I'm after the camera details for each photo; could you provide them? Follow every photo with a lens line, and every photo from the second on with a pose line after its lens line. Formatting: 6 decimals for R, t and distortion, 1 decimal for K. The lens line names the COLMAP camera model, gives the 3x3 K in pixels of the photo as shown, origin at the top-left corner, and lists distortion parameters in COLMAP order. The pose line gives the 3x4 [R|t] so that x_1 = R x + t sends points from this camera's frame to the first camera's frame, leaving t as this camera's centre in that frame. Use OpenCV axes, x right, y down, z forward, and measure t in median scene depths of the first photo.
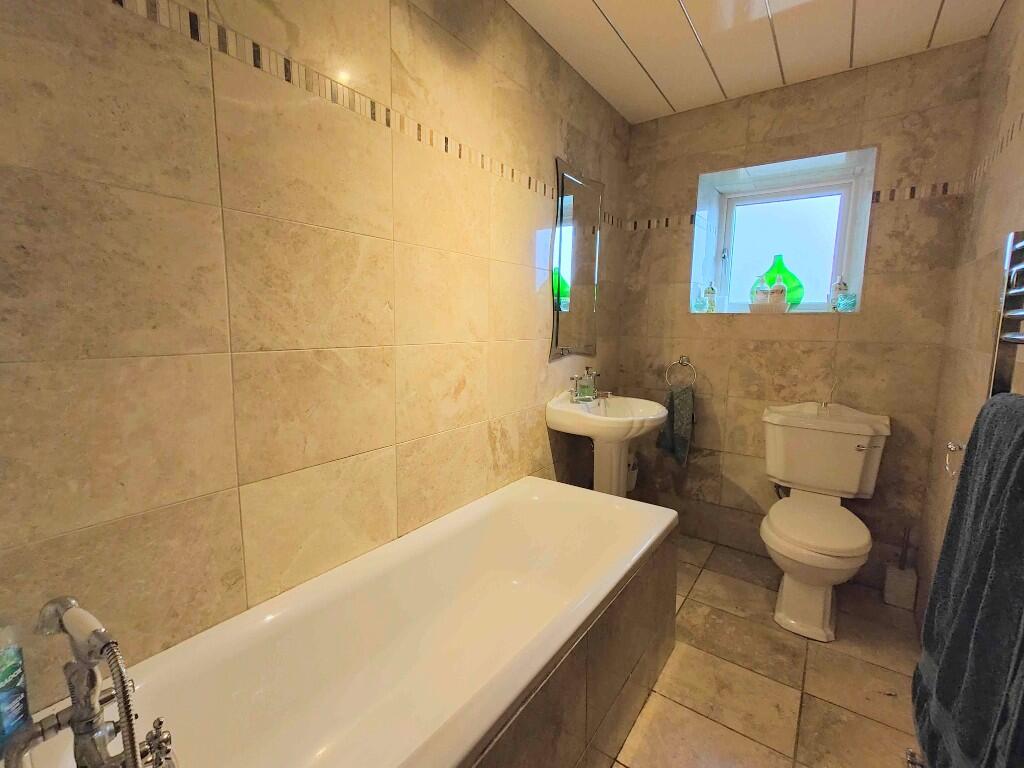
lens RADIAL K [[449.7, 0, 511.0], [0, 449.7, 381.4], [0, 0, 1]] dist [0.009335, 0.000852]
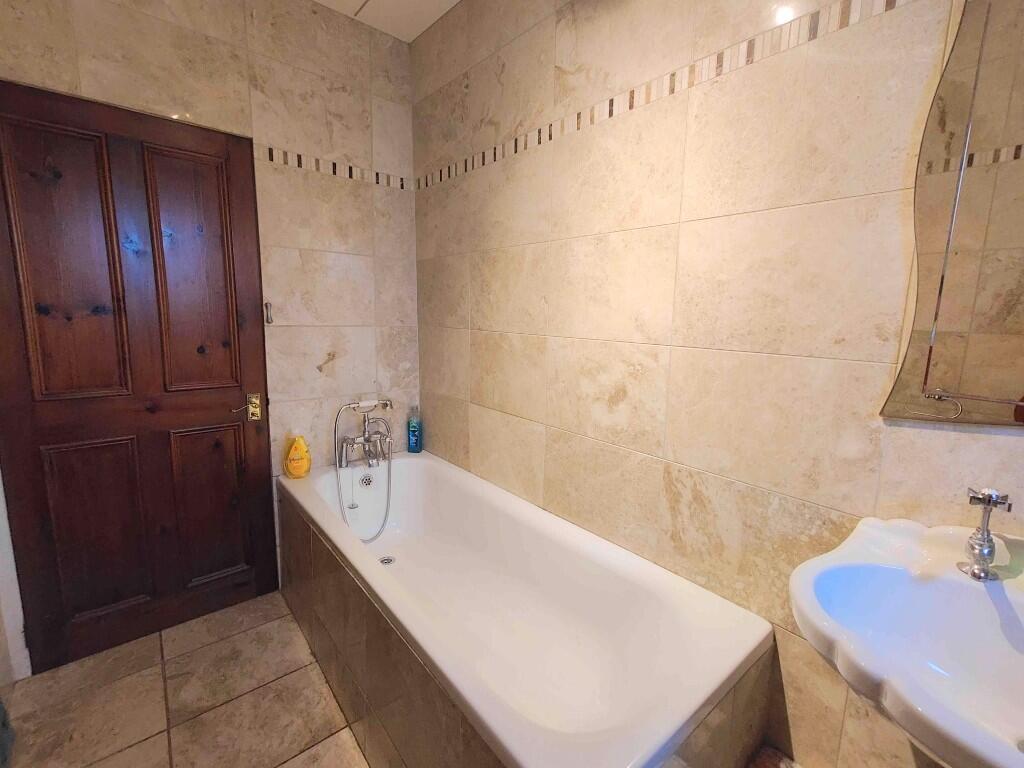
lens RADIAL K [[449.7, 0, 511.2], [0, 449.7, 381.0], [0, 0, 1]] dist [0.009335, 0.000852]
pose [[-0.236779, 0.133343, -0.962370, 0.837730], [-0.152985, 0.973063, 0.172465, -0.147556], [0.959443, 0.188064, -0.210002, 1.154480]]
